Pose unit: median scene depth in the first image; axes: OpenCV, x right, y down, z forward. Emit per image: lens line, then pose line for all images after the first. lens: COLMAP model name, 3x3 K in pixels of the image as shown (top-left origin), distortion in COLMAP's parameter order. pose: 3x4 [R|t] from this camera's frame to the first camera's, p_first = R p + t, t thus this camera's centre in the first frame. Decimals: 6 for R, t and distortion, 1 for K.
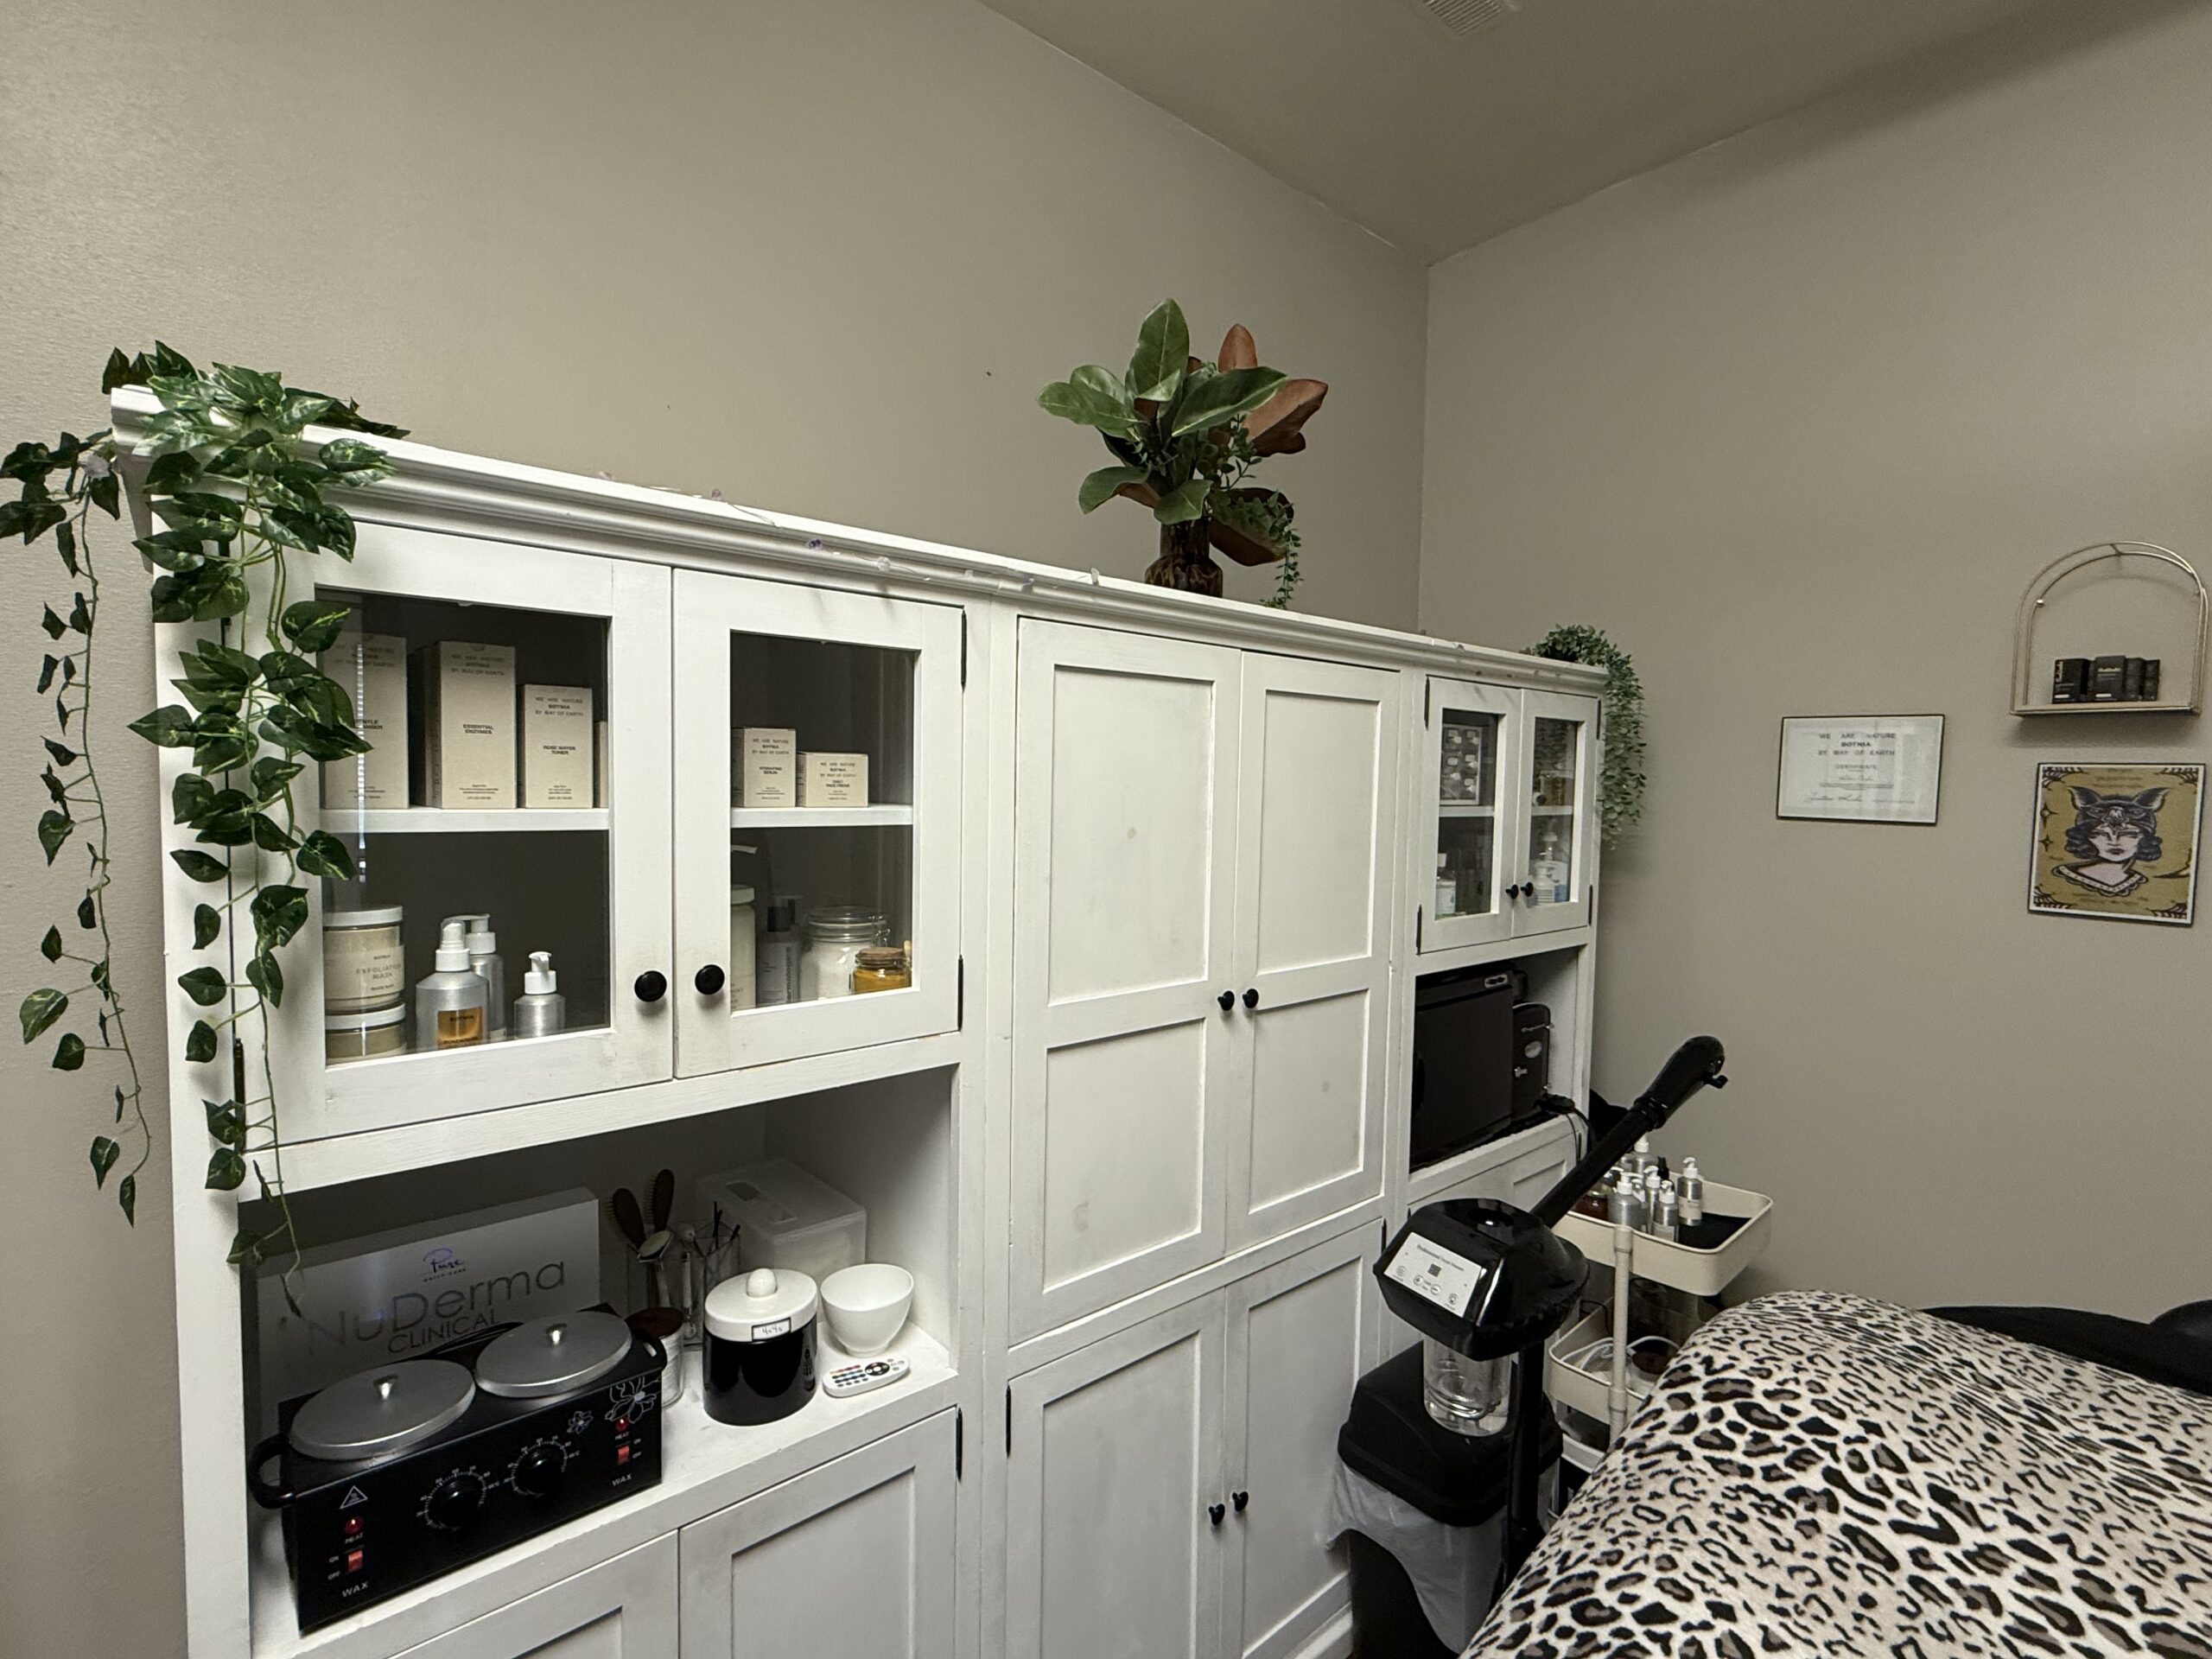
lens RADIAL K [[1044.7, 0, 1109.7], [0, 1044.7, 818.4], [0, 0, 1]] dist [-0.003499, 0.000509]
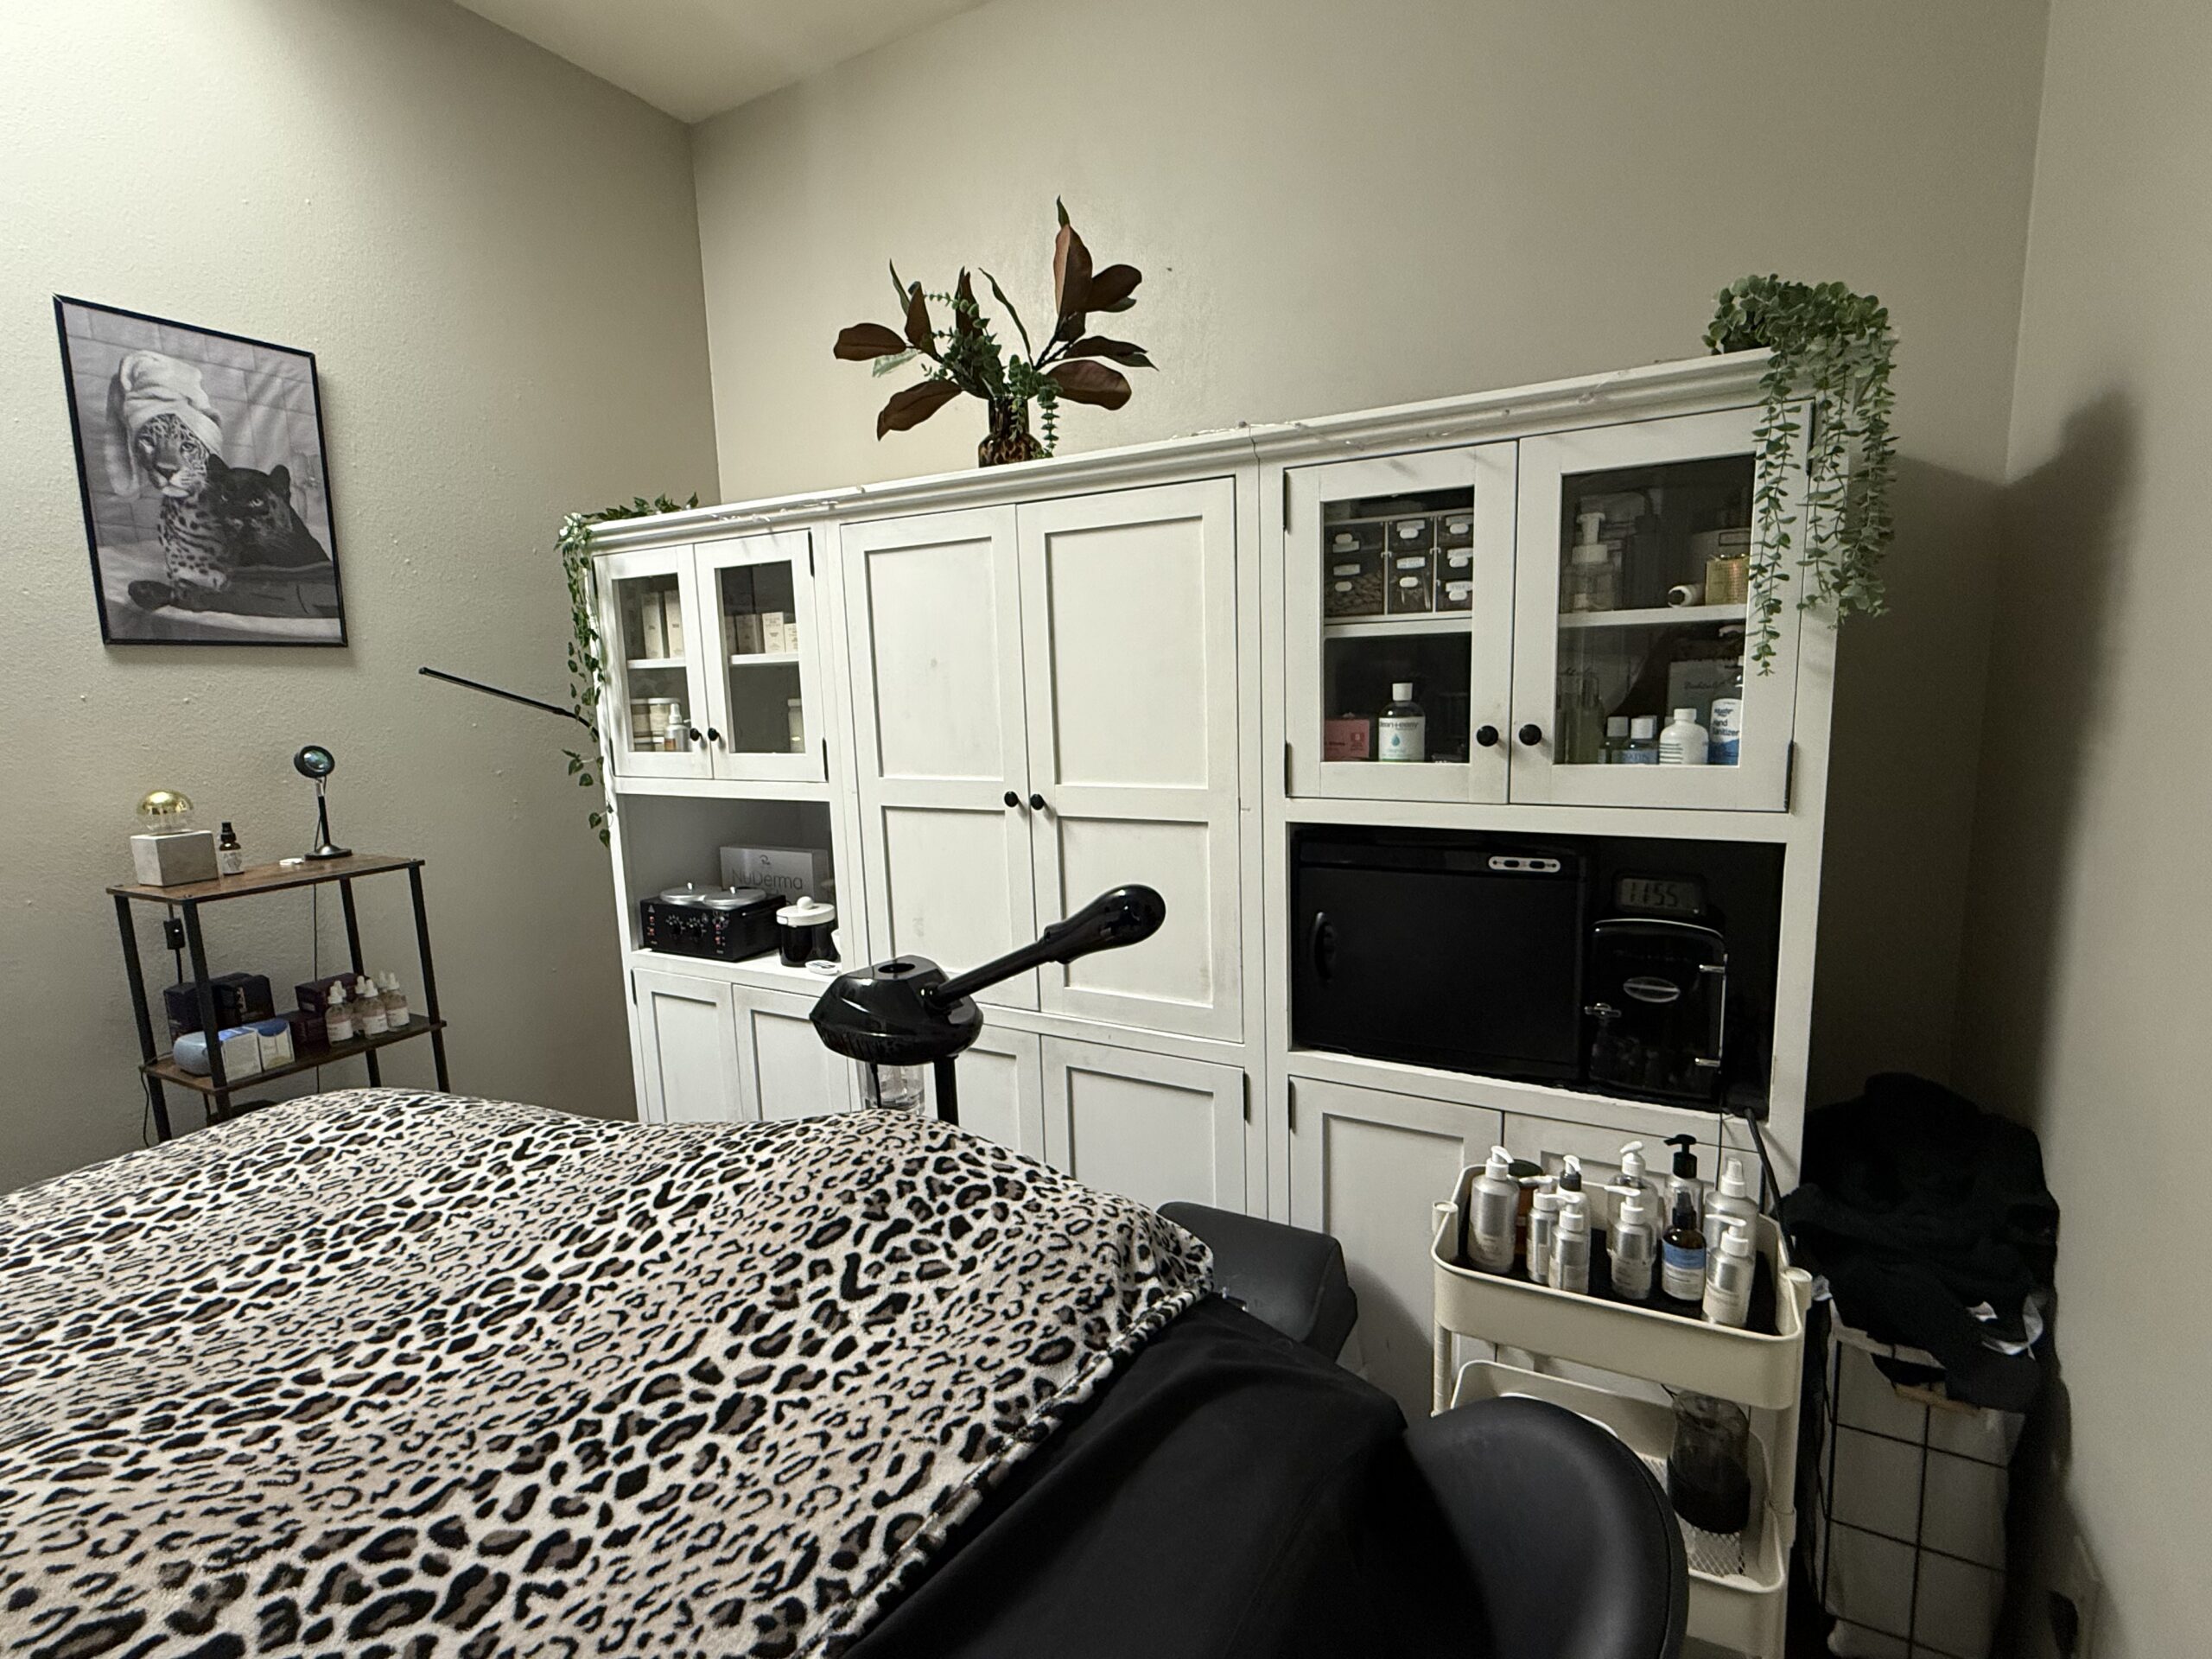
lens RADIAL K [[1044.7, 0, 1109.6], [0, 1044.7, 834.5], [0, 0, 1]] dist [-0.003499, 0.000509]
pose [[0.350032, 0.113739, -0.929807, 1.712912], [0.003241, 0.992448, 0.122622, 0.084385], [0.936732, -0.045935, 0.347020, 0.889603]]
